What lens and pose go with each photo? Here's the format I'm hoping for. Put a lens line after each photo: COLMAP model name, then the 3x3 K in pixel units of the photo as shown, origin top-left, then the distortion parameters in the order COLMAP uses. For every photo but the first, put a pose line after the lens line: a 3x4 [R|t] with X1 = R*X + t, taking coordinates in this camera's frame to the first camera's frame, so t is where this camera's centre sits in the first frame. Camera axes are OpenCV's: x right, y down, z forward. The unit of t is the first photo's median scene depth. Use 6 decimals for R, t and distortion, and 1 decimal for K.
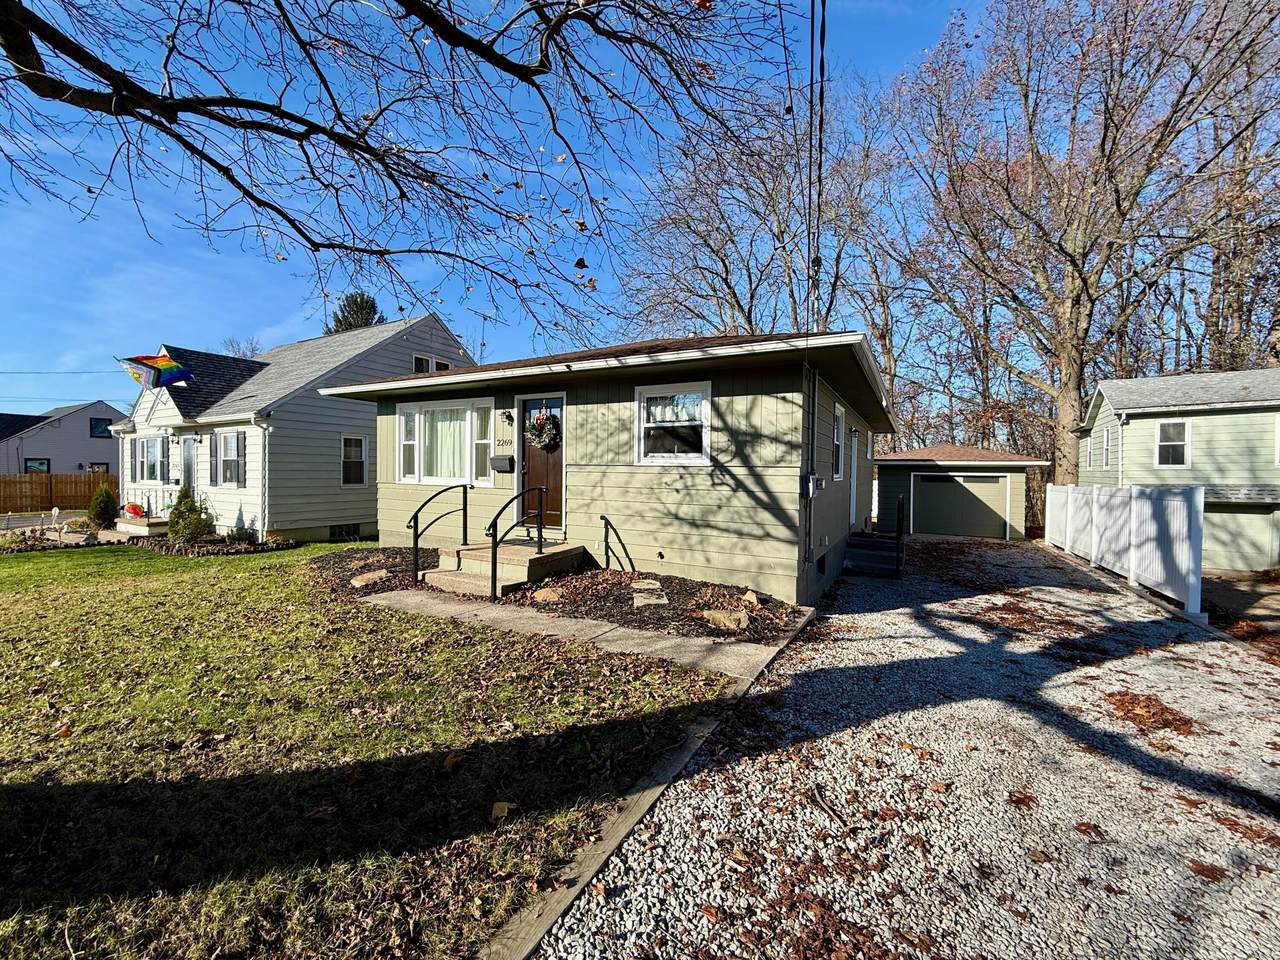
lens RADIAL K [[508.6, 0, 639.1], [0, 508.6, 480.8], [0, 0, 1]] dist [0.000279, 0.000007]
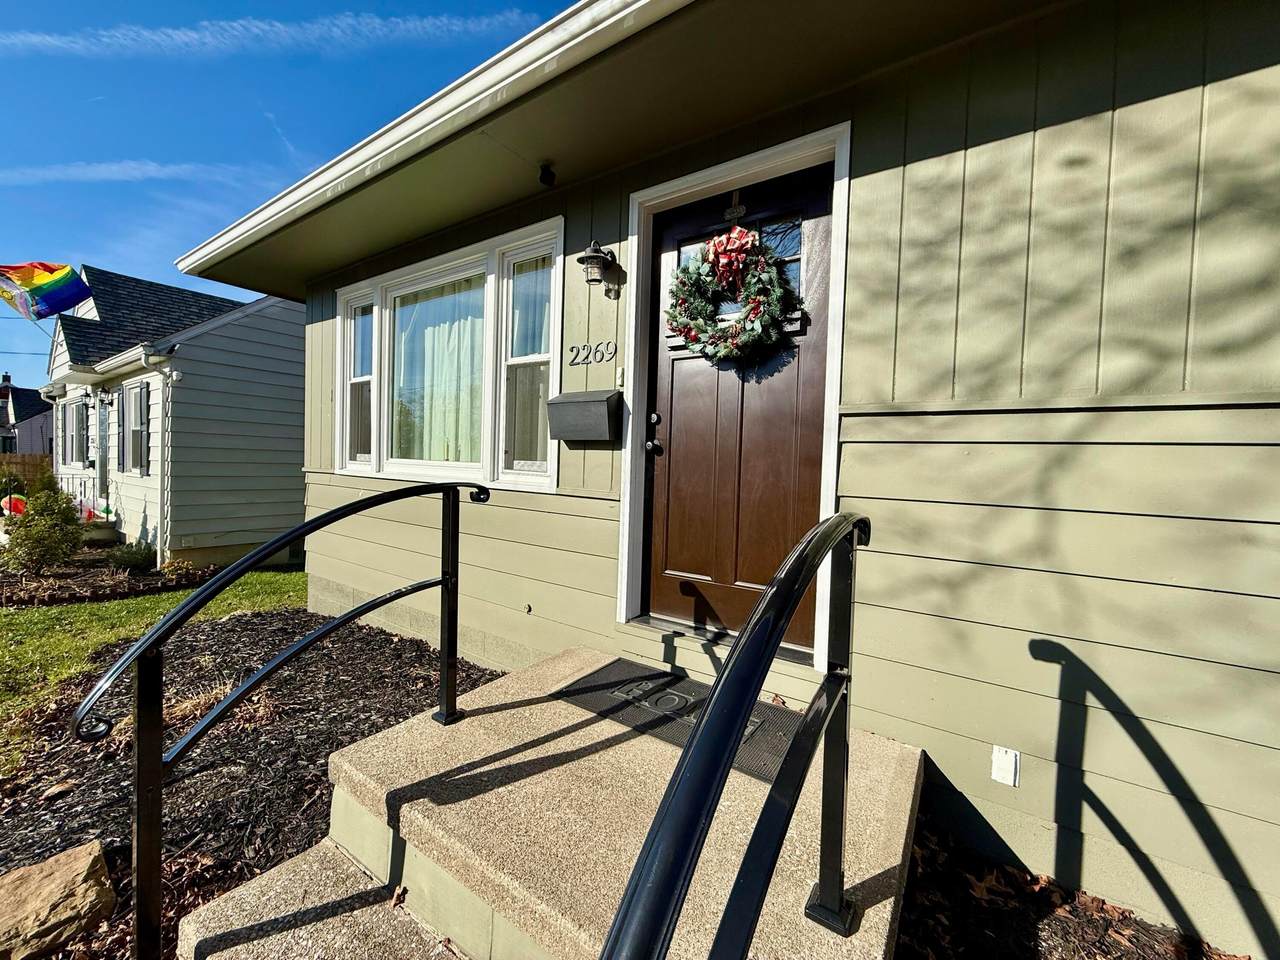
lens RADIAL K [[508.6, 0, 636.0], [0, 508.6, 478.4], [0, 0, 1]] dist [0.000279, 0.000007]
pose [[0.994322, 0.022236, -0.104063, -0.206762], [-0.021789, 0.999748, 0.005432, 0.000806], [0.104158, -0.003134, 0.994556, 0.699386]]
